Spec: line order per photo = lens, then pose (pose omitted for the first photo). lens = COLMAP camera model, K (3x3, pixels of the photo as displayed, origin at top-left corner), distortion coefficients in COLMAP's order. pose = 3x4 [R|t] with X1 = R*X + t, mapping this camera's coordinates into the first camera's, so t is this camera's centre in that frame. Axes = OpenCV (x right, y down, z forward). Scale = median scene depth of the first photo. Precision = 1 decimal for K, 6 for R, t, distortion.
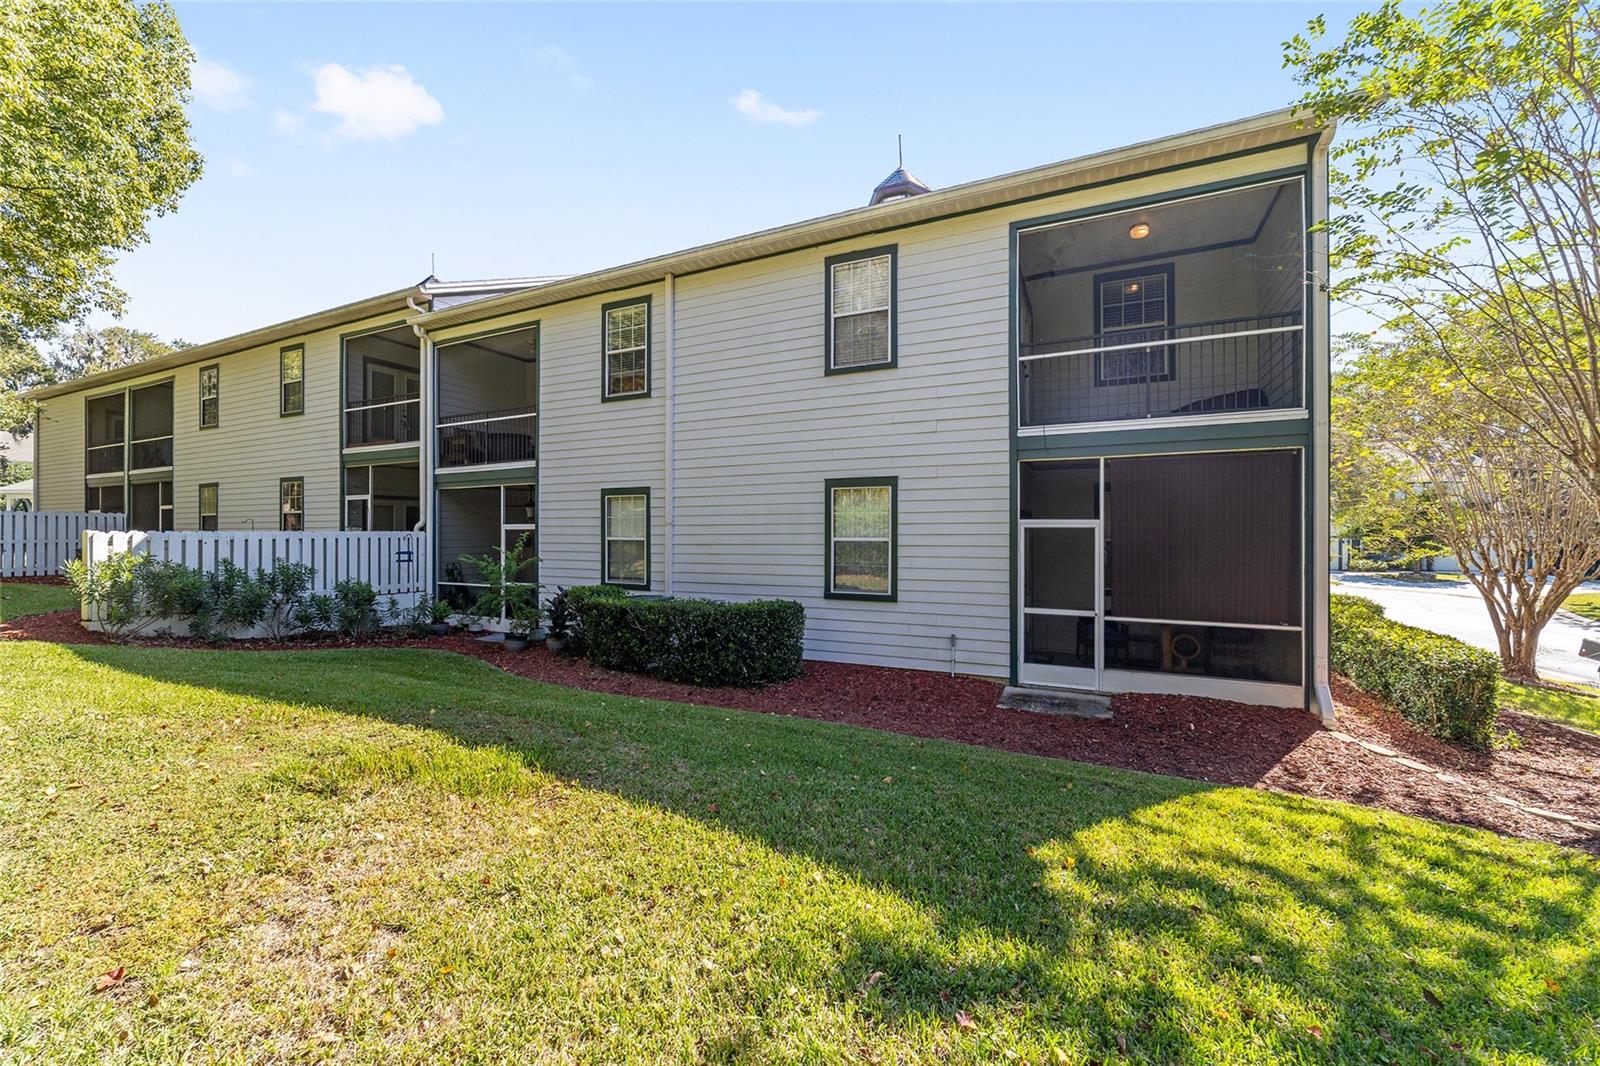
lens RADIAL K [[614.5, 0, 797.7], [0, 614.5, 529.3], [0, 0, 1]] dist [-0.019715, 0.008858]
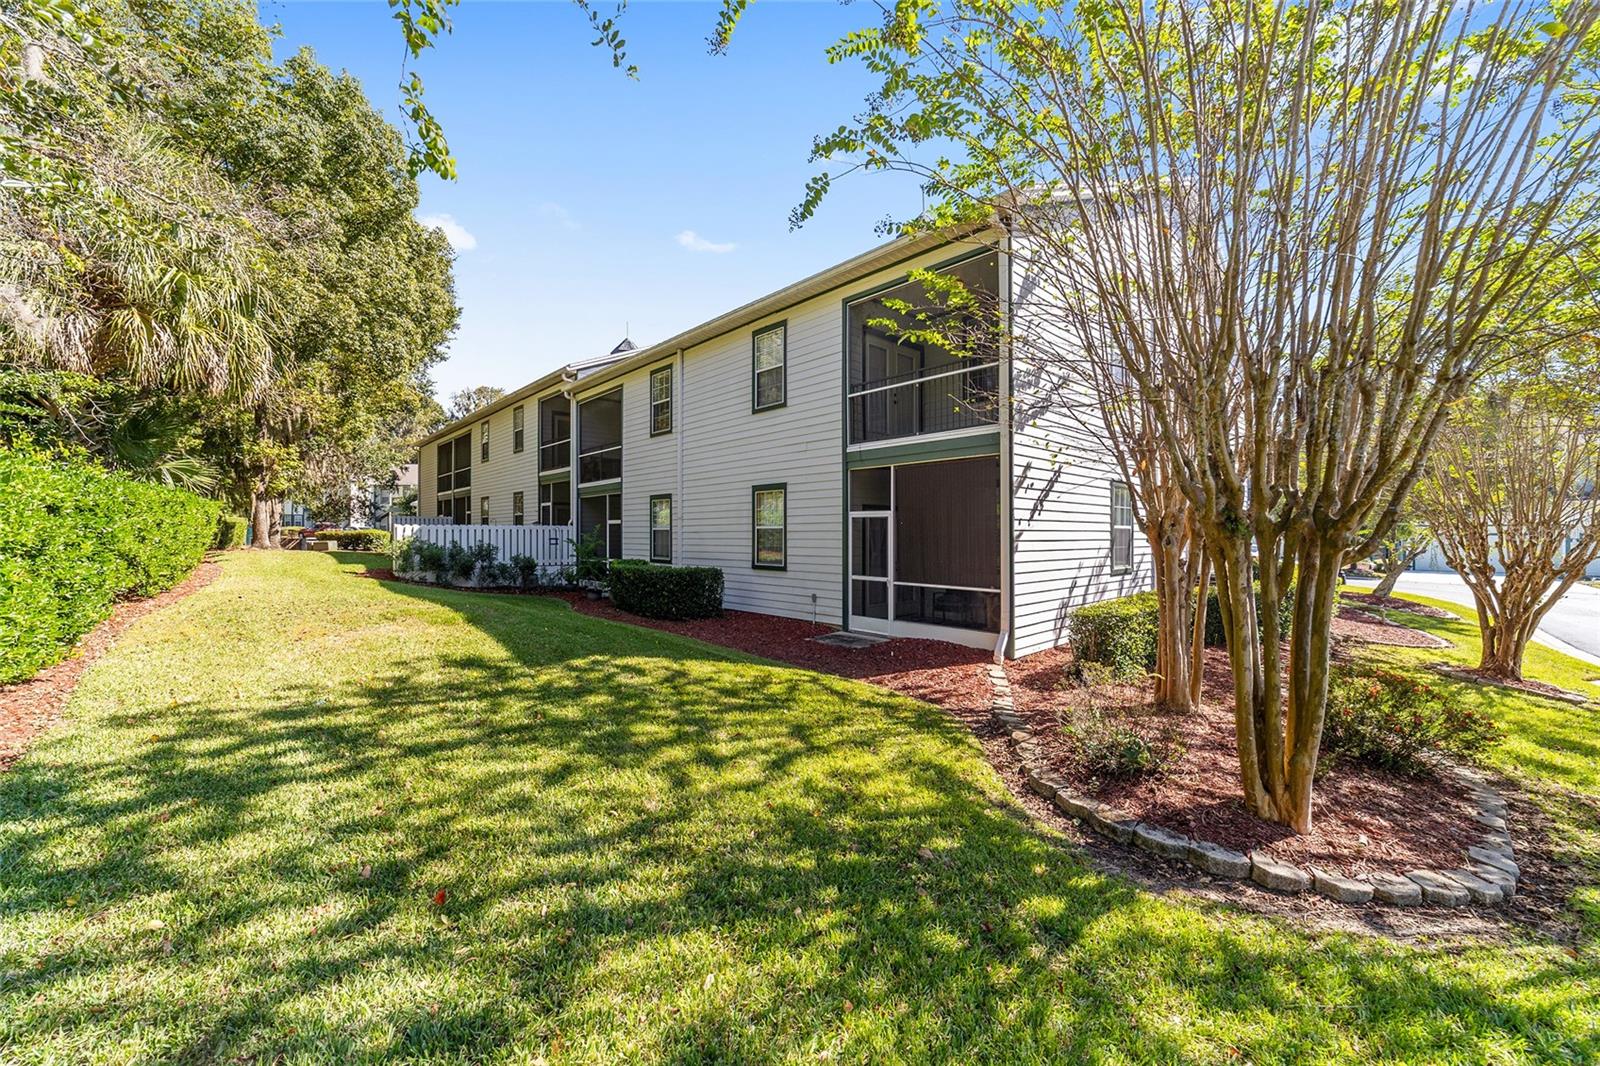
lens RADIAL K [[614.5, 0, 797.7], [0, 614.5, 529.3], [0, 0, 1]] dist [-0.019715, 0.008858]
pose [[0.927190, -0.002871, -0.374579, 0.679007], [0.002372, 0.999996, -0.001793, 0.022911], [0.374583, 0.000774, 0.927193, -0.292236]]
